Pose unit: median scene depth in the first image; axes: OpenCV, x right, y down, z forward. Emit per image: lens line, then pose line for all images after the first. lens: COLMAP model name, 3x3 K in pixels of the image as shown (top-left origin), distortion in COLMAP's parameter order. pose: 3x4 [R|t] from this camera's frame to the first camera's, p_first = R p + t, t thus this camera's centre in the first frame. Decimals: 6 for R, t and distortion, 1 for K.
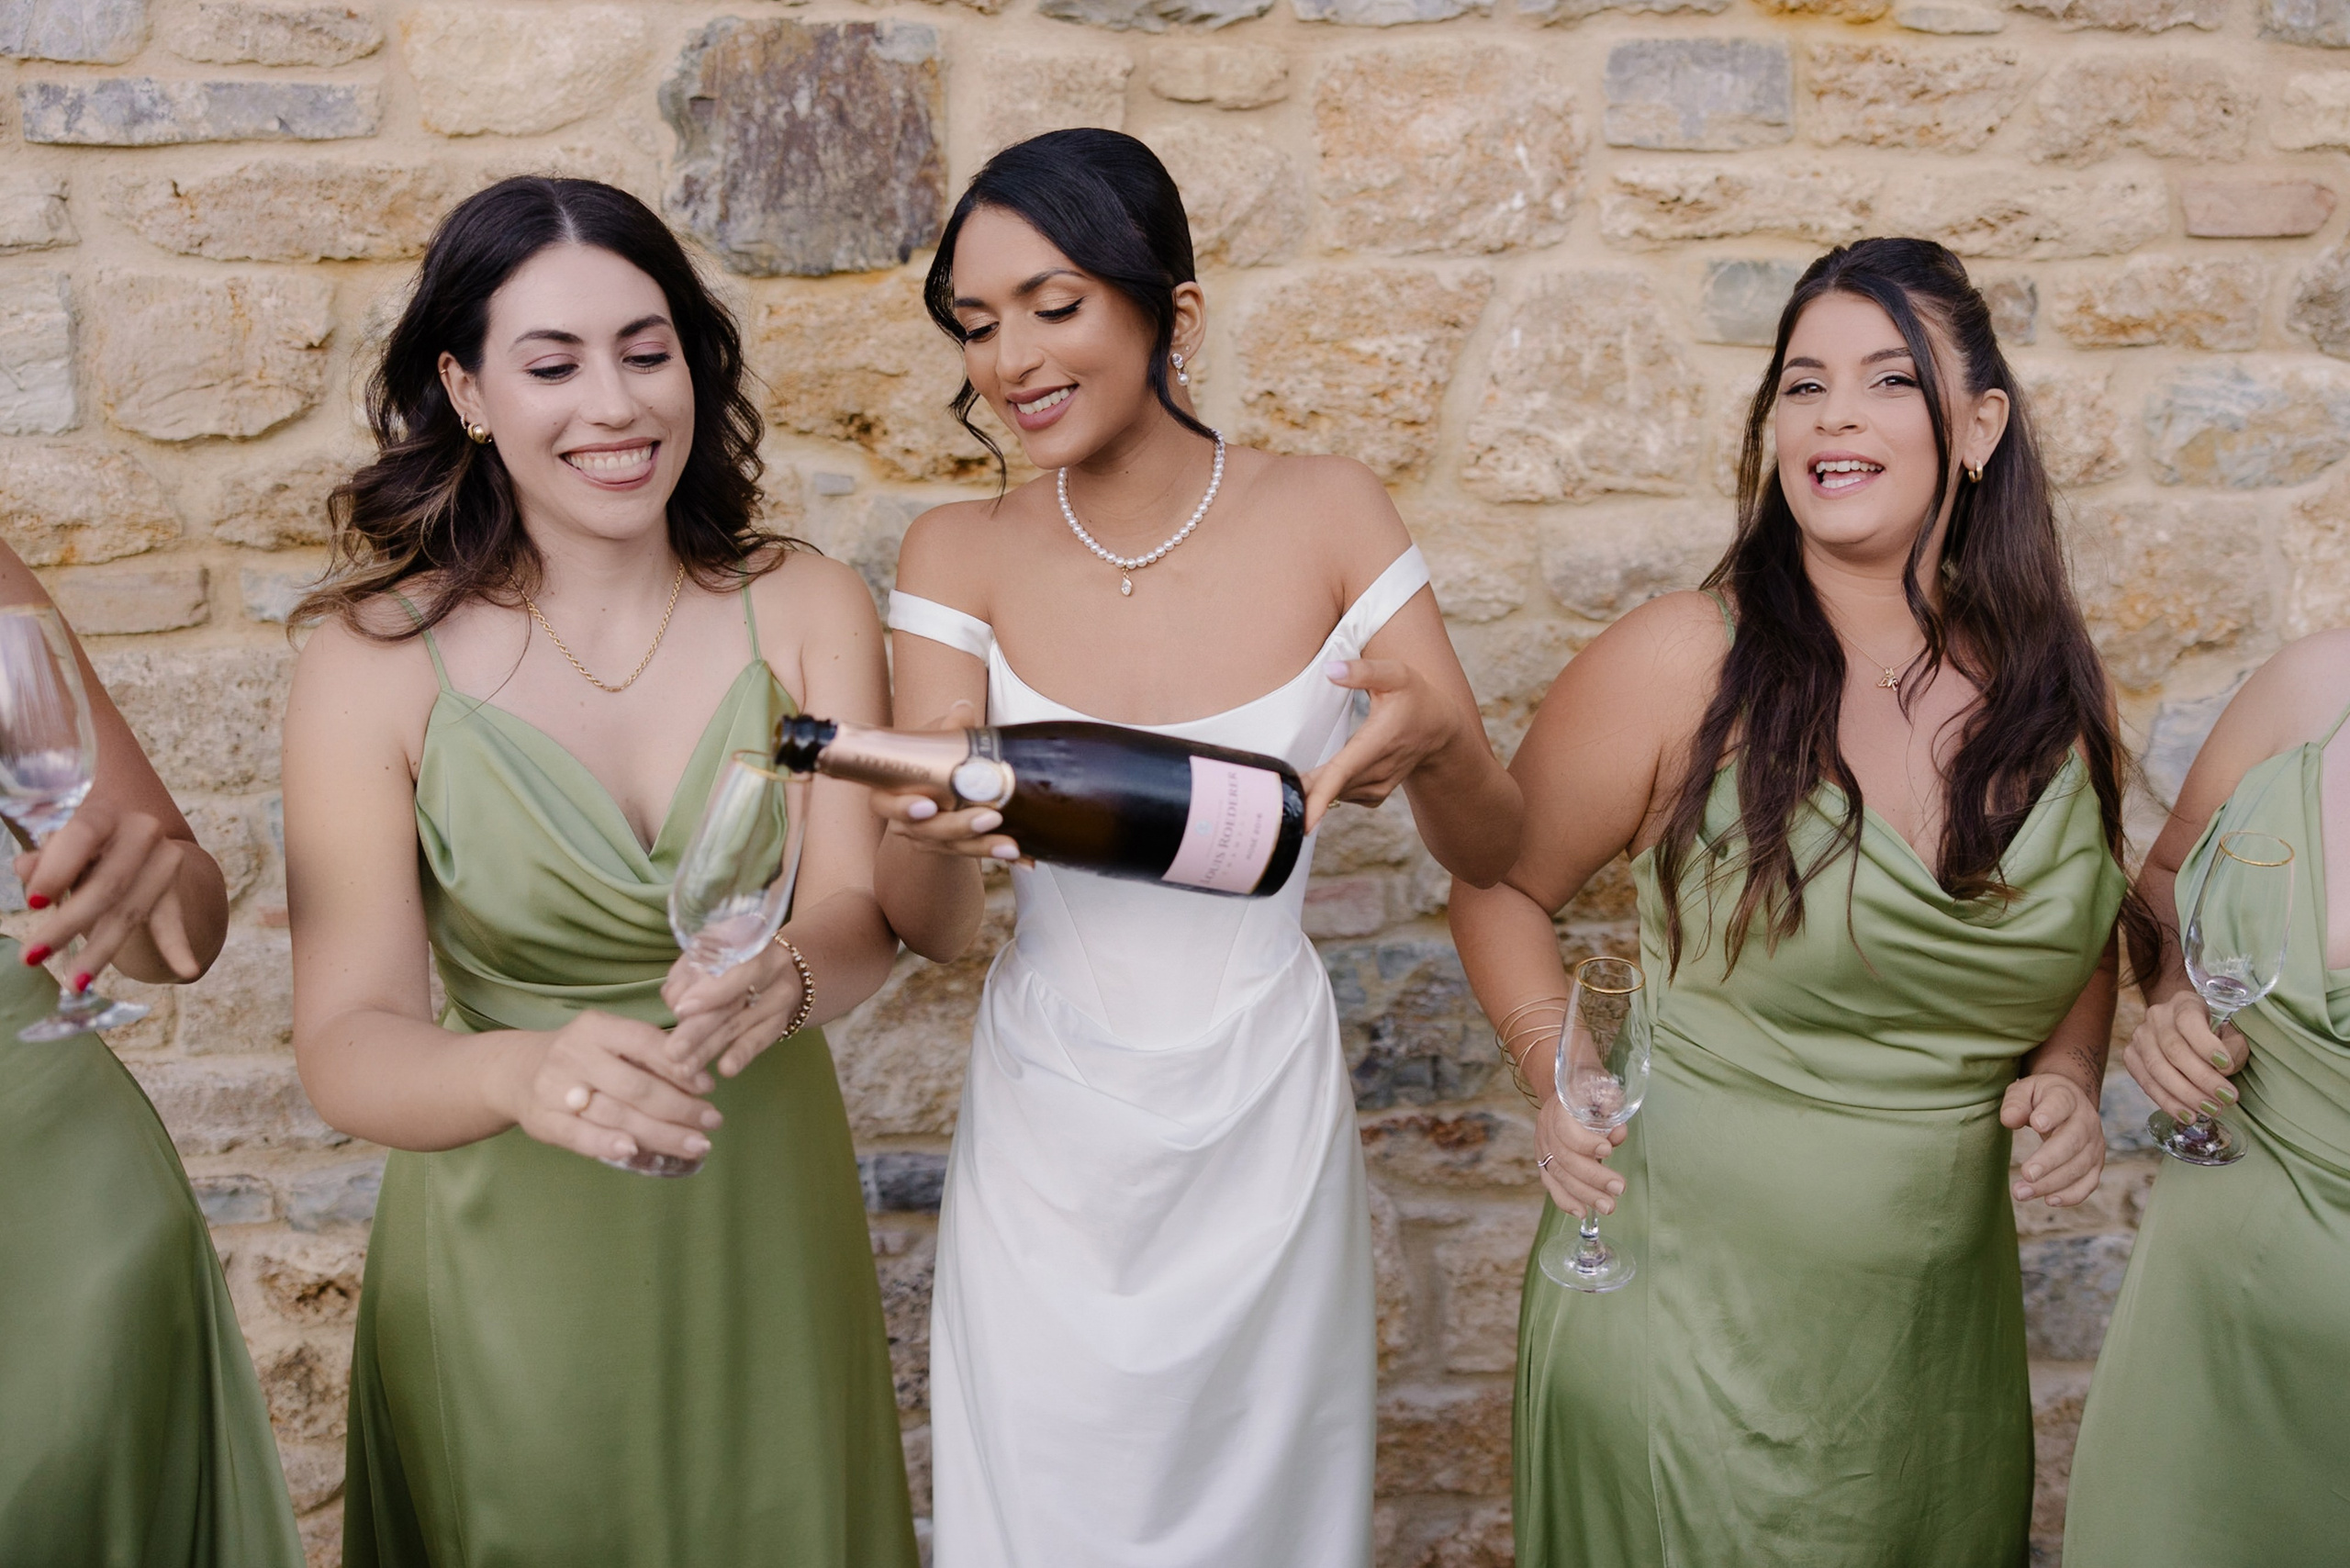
lens RADIAL K [[1840.6, 0, 1319.1], [0, 1840.6, 685.7], [0, 0, 1]] dist [-0.024083, 0.016010]
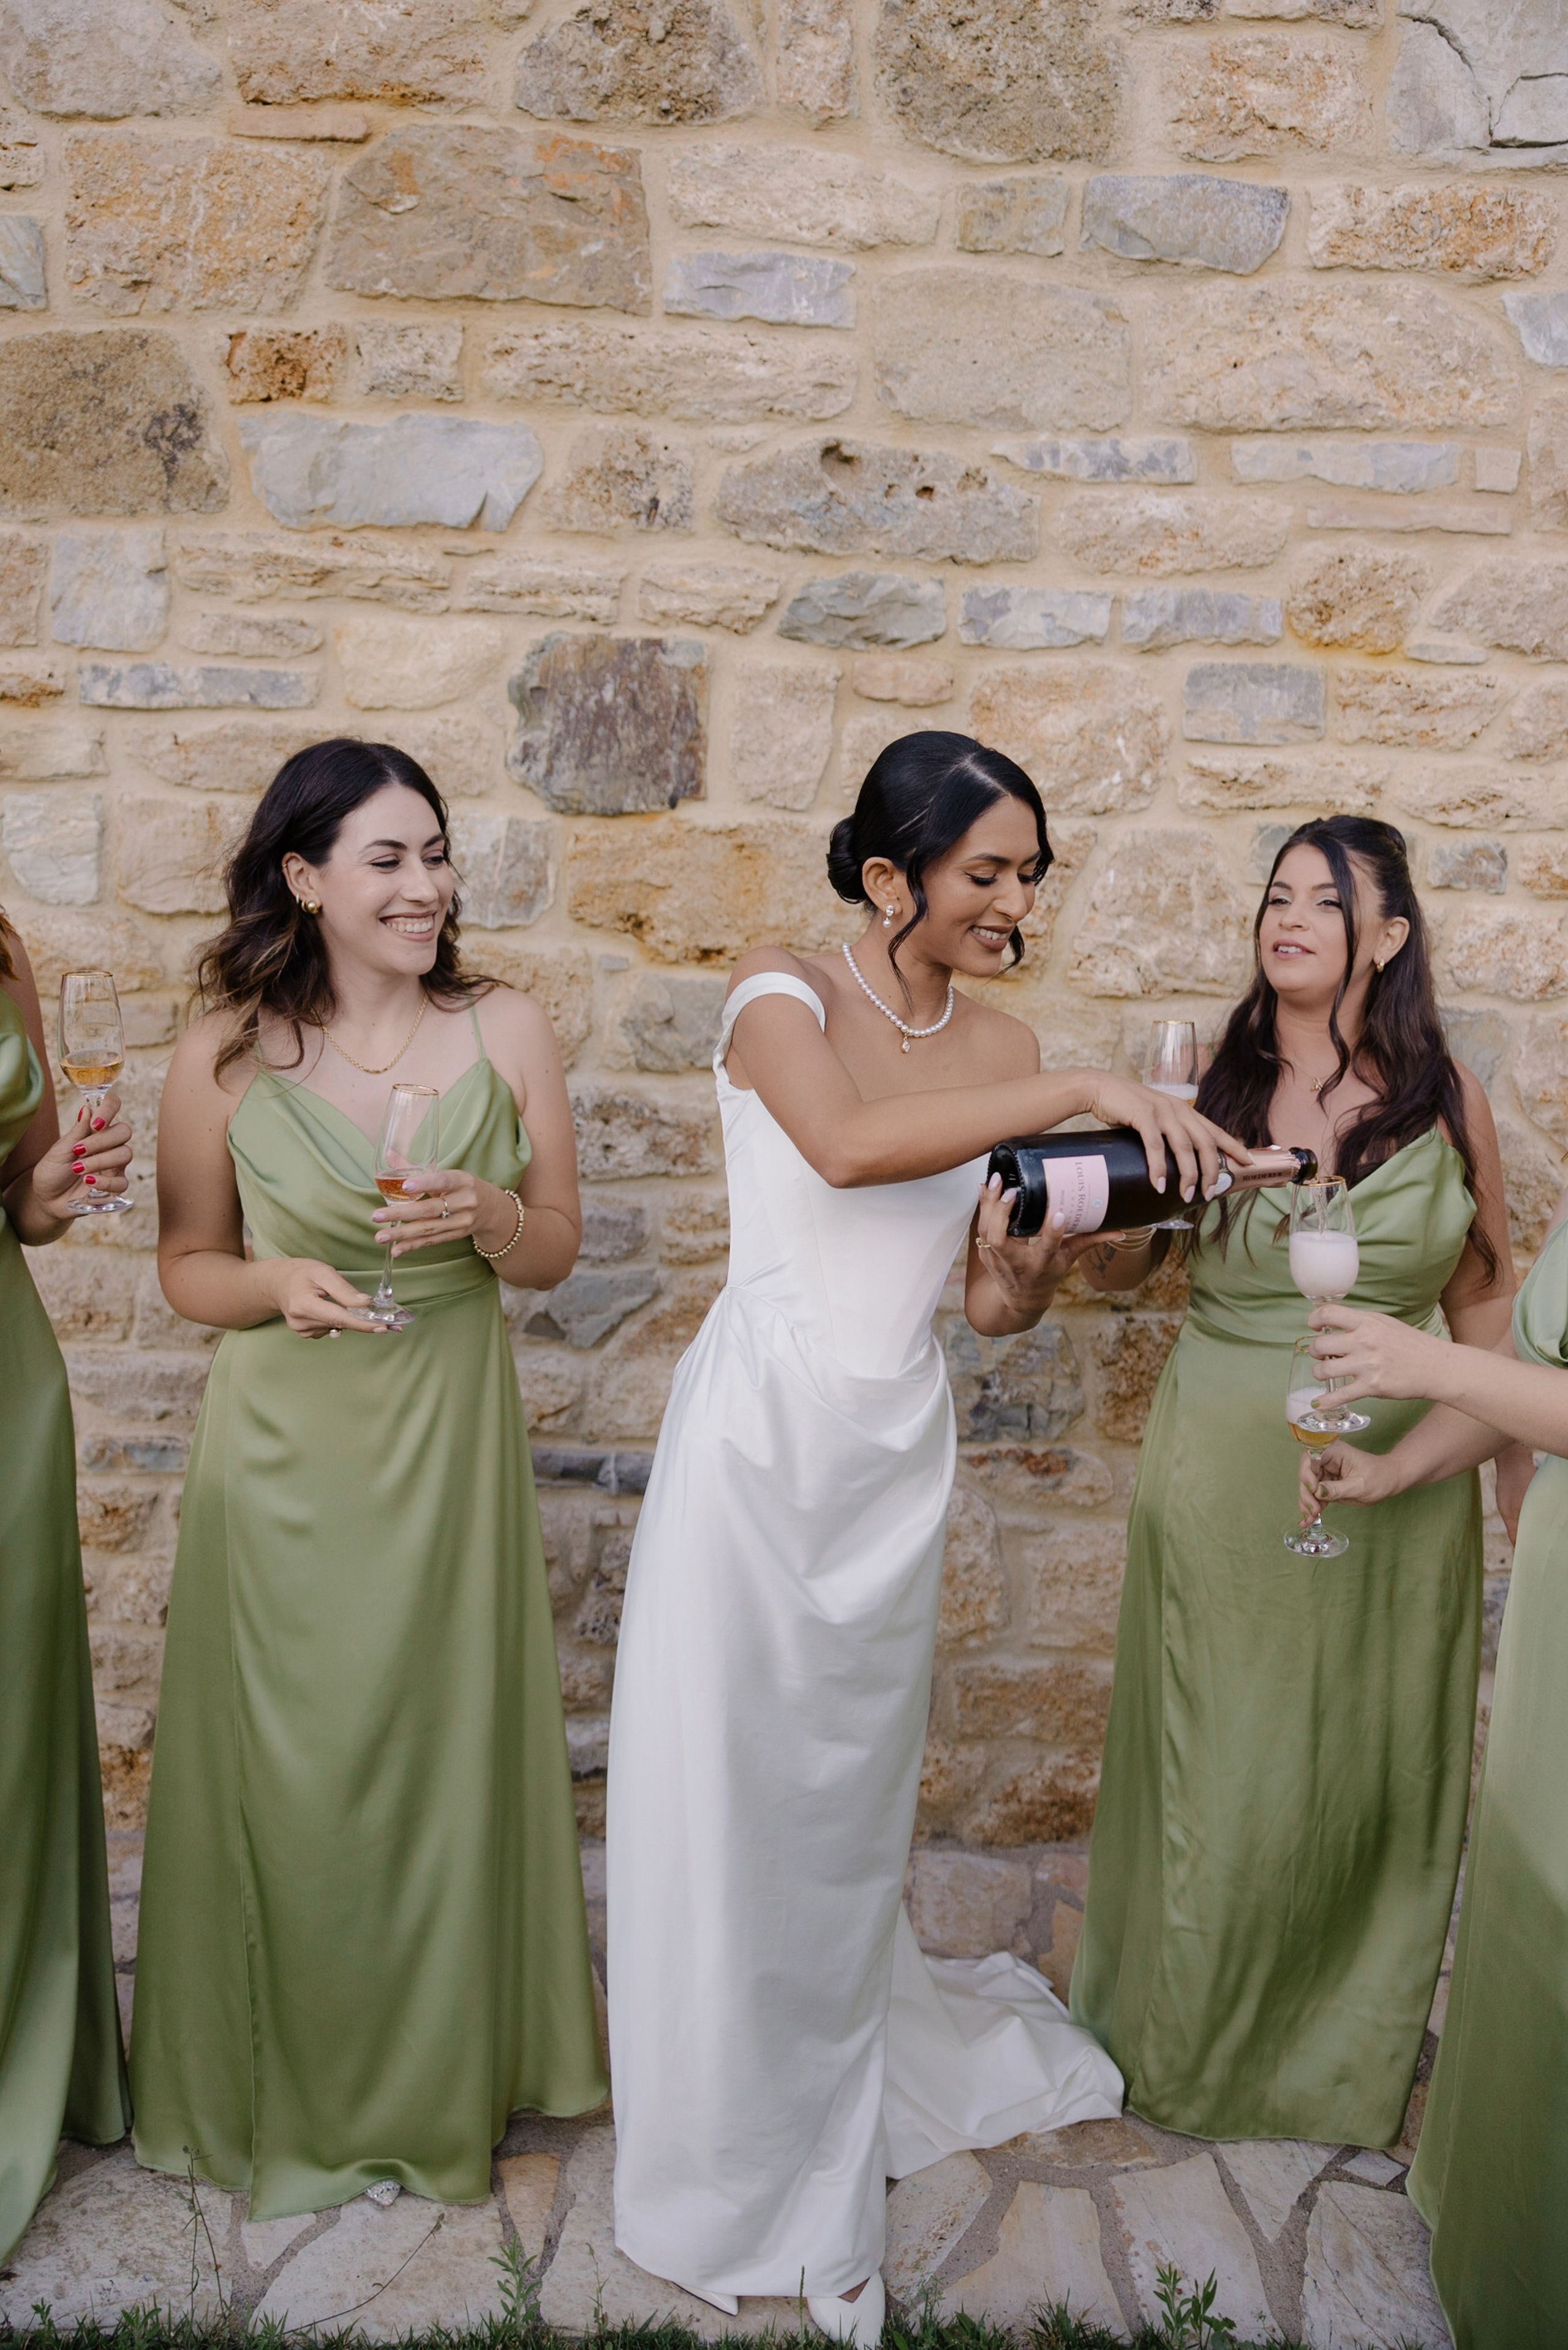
lens RADIAL K [[2208.1, 0, 796.1], [0, 2208.1, 1169.3], [0, 0, 1]] dist [0.009030, 0.000000]
pose [[0.997009, 0.043816, -0.063658, -0.012737], [-0.046992, 0.997679, -0.049282, 0.122507], [0.061351, 0.052126, 0.996754, -0.654918]]
